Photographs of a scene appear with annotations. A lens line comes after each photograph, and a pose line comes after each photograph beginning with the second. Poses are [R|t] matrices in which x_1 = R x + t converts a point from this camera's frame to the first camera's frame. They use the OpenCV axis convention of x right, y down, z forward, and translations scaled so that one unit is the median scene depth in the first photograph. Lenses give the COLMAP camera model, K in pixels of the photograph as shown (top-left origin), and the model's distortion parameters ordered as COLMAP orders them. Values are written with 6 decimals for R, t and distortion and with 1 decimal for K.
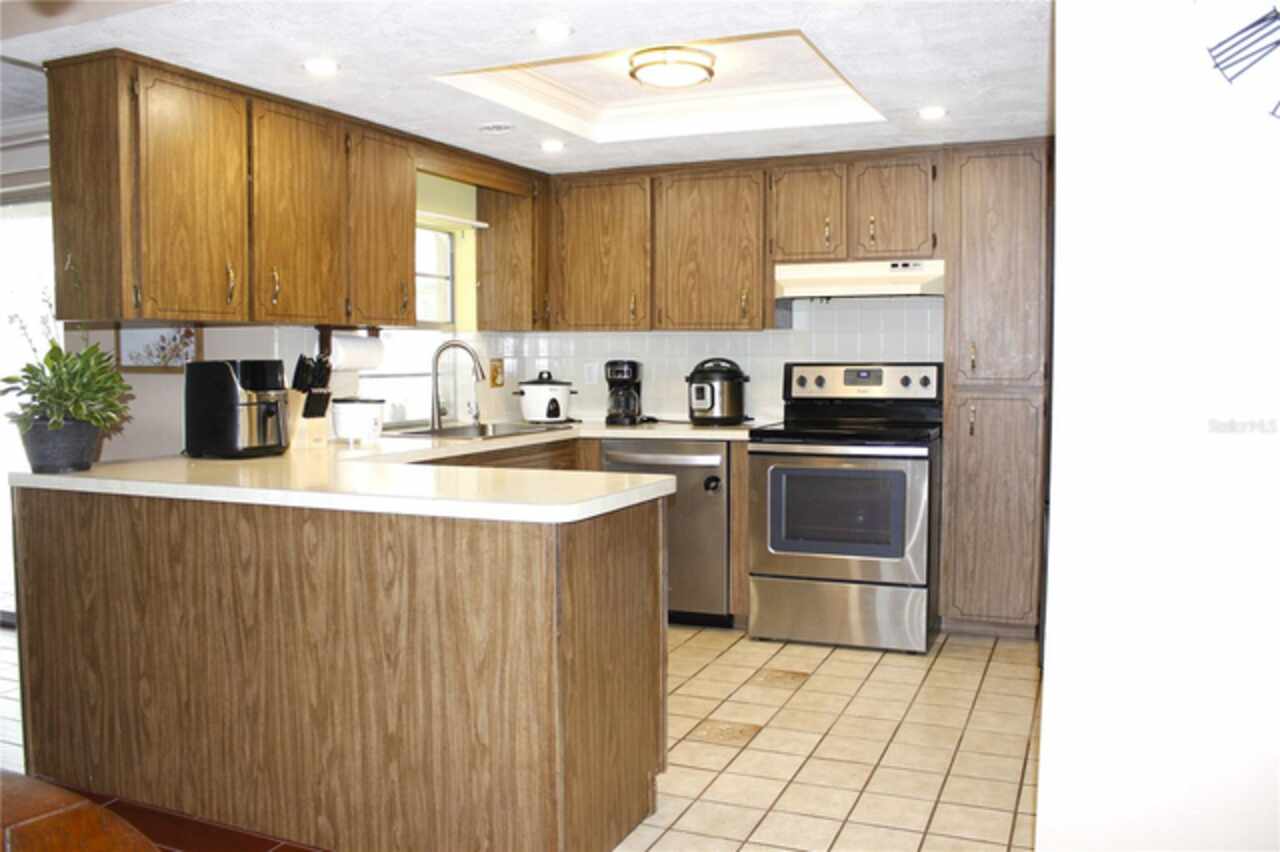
lens RADIAL K [[1062.1, 0, 646.9], [0, 1062.1, 433.1], [0, 0, 1]] dist [-0.162049, 0.137062]
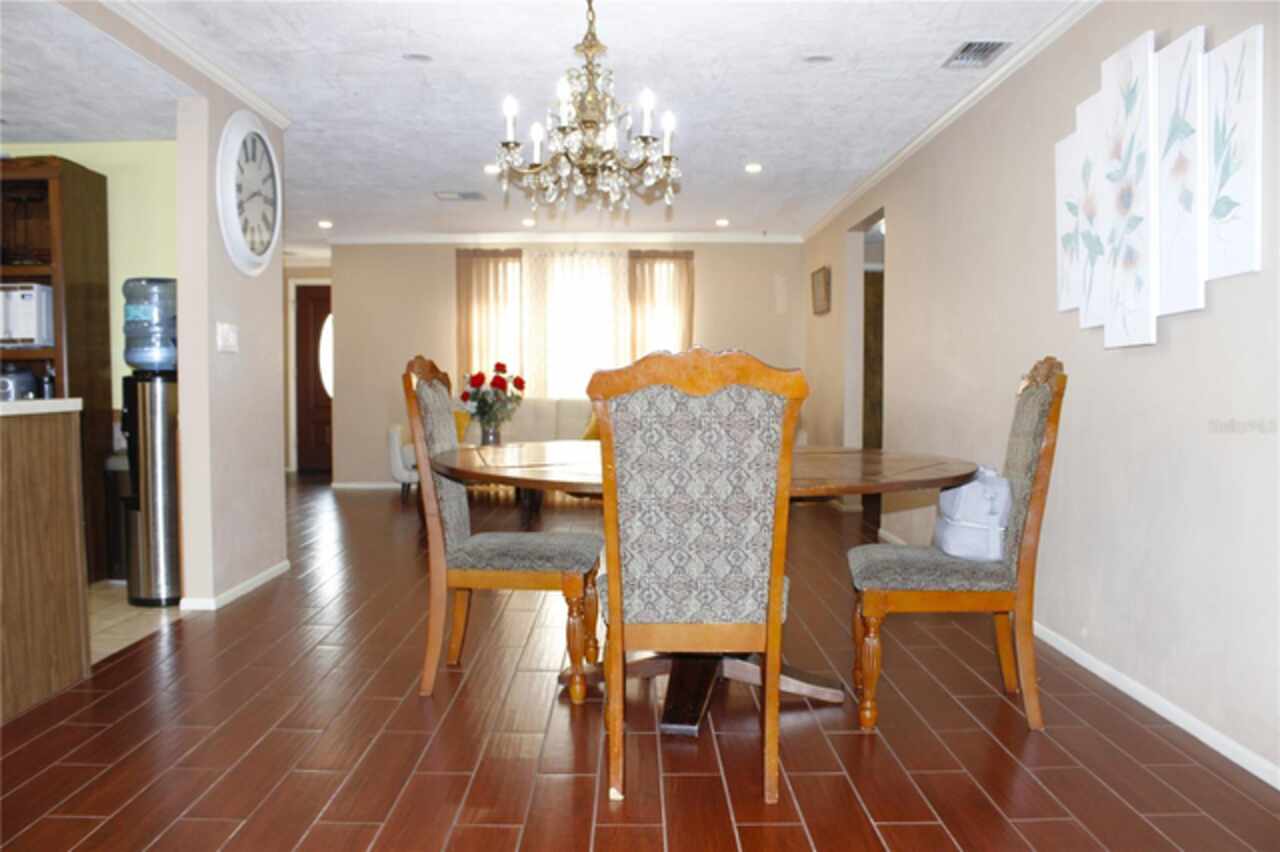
lens RADIAL K [[1062.1, 0, 646.9], [0, 1062.1, 433.1], [0, 0, 1]] dist [-0.162049, 0.137062]
pose [[-0.406819, -0.041395, 0.912570, -1.367329], [0.067096, 0.994921, 0.075041, 0.048536], [-0.911041, 0.091758, -0.401975, 0.658205]]
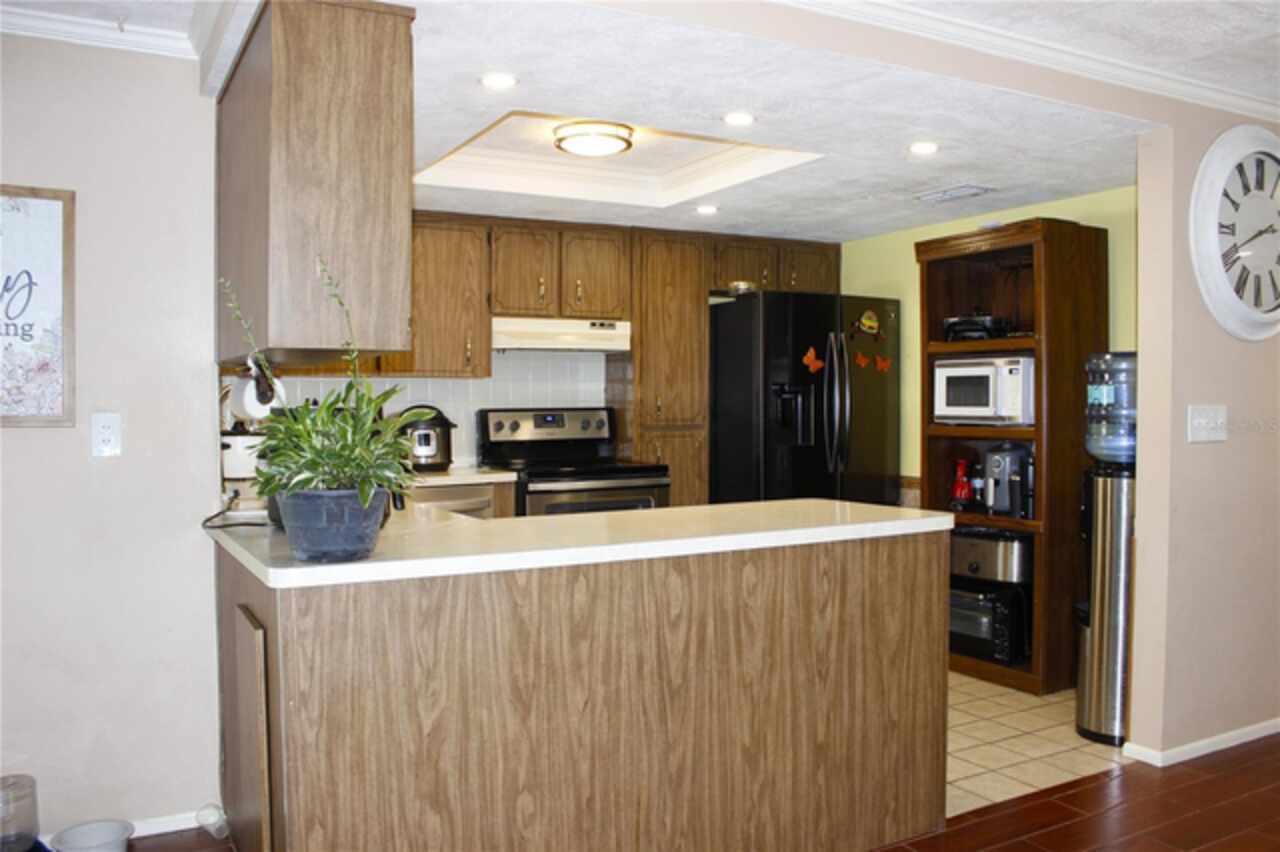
lens RADIAL K [[1062.1, 0, 646.9], [0, 1062.1, 433.1], [0, 0, 1]] dist [-0.162049, 0.137062]
pose [[0.607193, -0.022155, 0.794246, -1.044976], [0.057761, 0.998197, -0.016314, -0.026333], [-0.792452, 0.055782, 0.607378, 0.387321]]
